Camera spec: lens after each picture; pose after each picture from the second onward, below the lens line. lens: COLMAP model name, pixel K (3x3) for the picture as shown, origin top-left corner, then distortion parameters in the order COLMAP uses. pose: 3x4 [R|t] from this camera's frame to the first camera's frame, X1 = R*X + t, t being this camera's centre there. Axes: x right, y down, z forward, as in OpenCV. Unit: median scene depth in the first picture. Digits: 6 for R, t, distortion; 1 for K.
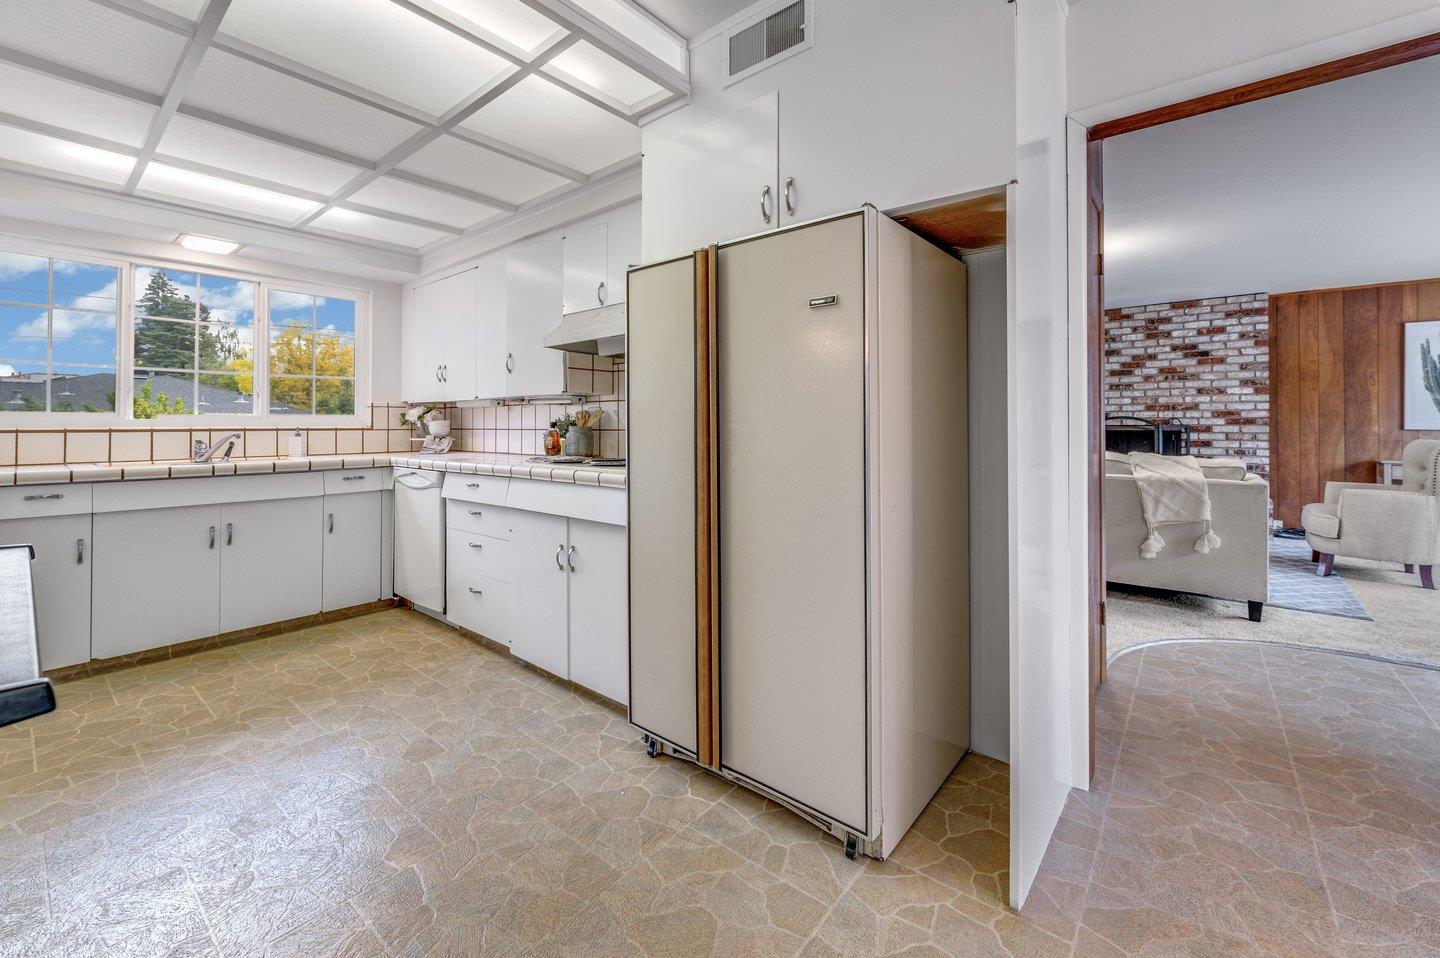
lens RADIAL K [[587.3, 0, 730.1], [0, 587.3, 423.5], [0, 0, 1]] dist [-0.007195, -0.000340]
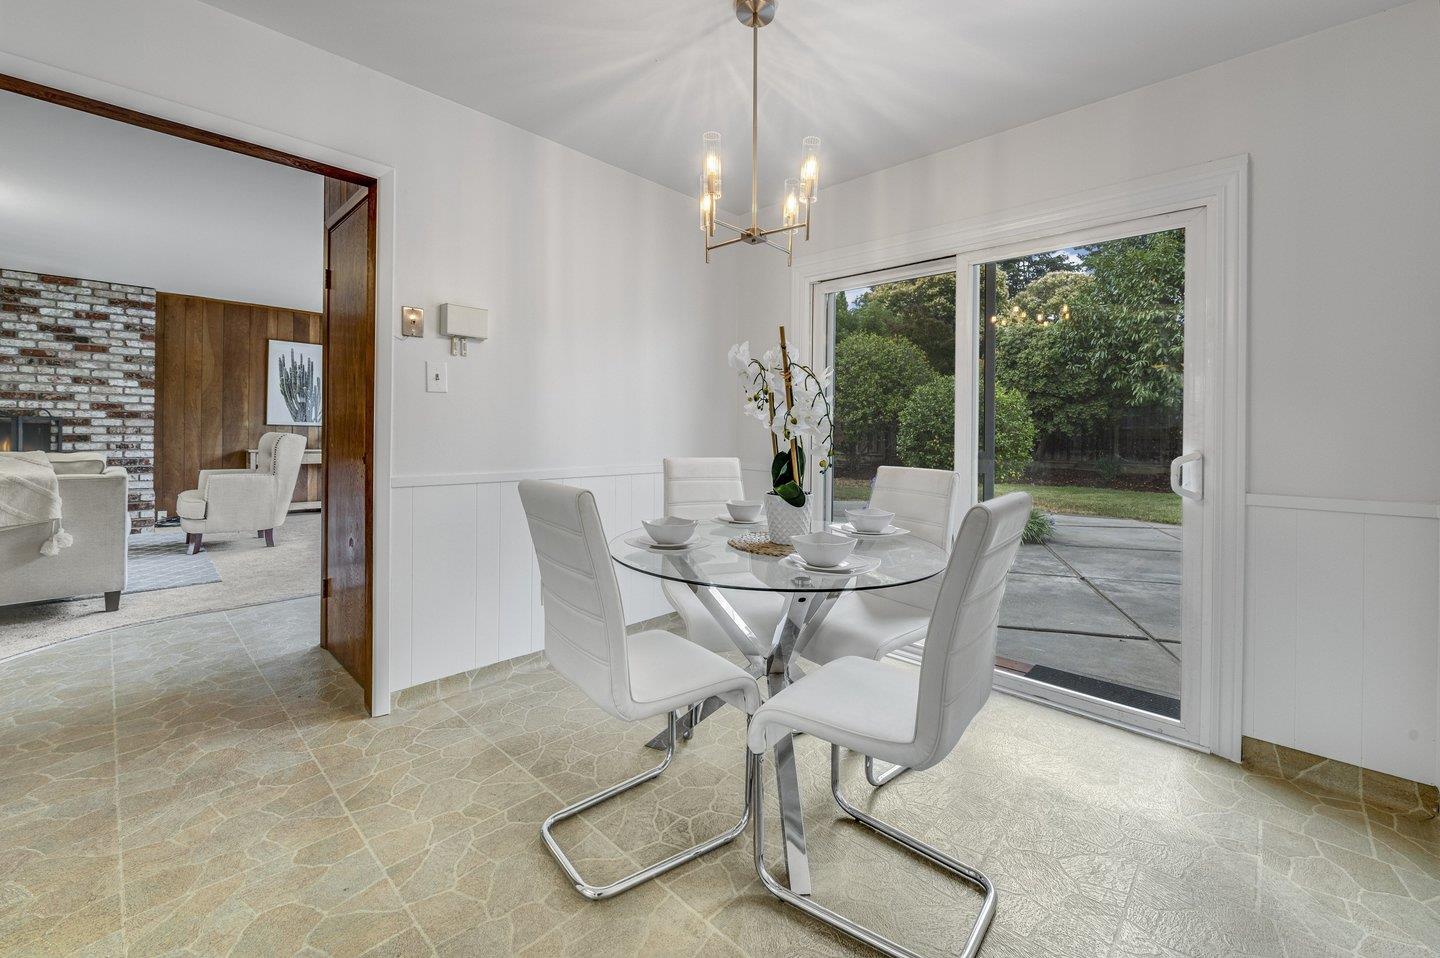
lens RADIAL K [[587.3, 0, 727.7], [0, 587.3, 431.3], [0, 0, 1]] dist [-0.007195, -0.000340]
pose [[0.079403, -0.001522, 0.996841, -0.013557], [-0.020476, 0.999785, 0.003157, 0.000414], [-0.996632, -0.020662, 0.079355, -0.079661]]
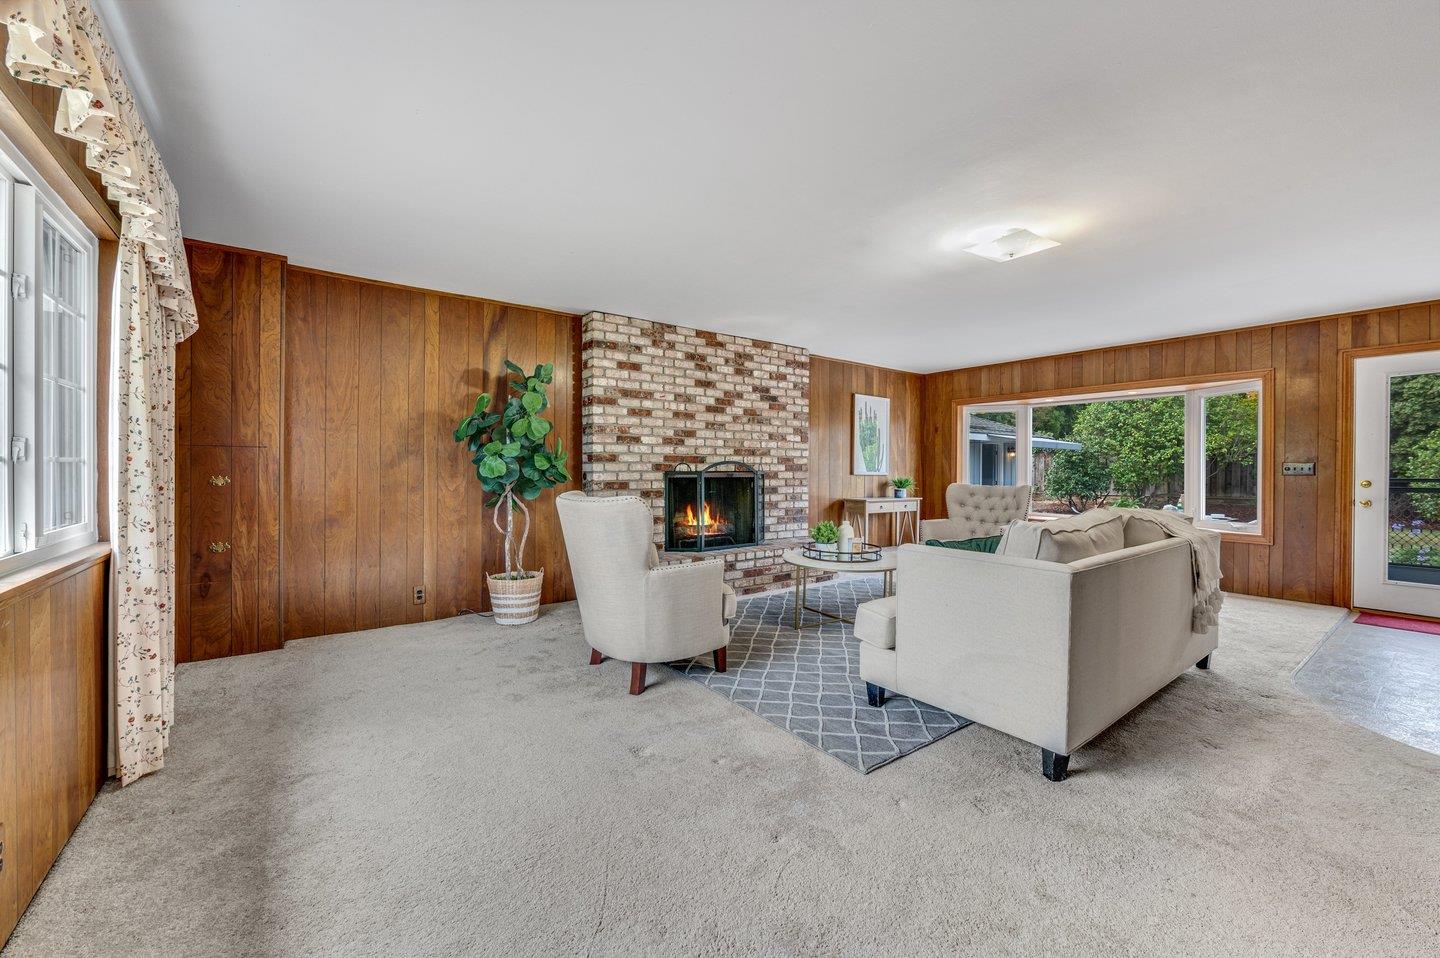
lens RADIAL K [[559.6, 0, 720.5], [0, 559.6, 474.3], [0, 0, 1]] dist [-0.000400, -0.000004]
pose [[0.246002, -0.003846, 0.969262, -0.126577], [-0.003125, 0.999984, 0.004761, 0.003695], [-0.969264, -0.004200, 0.245986, 0.876753]]
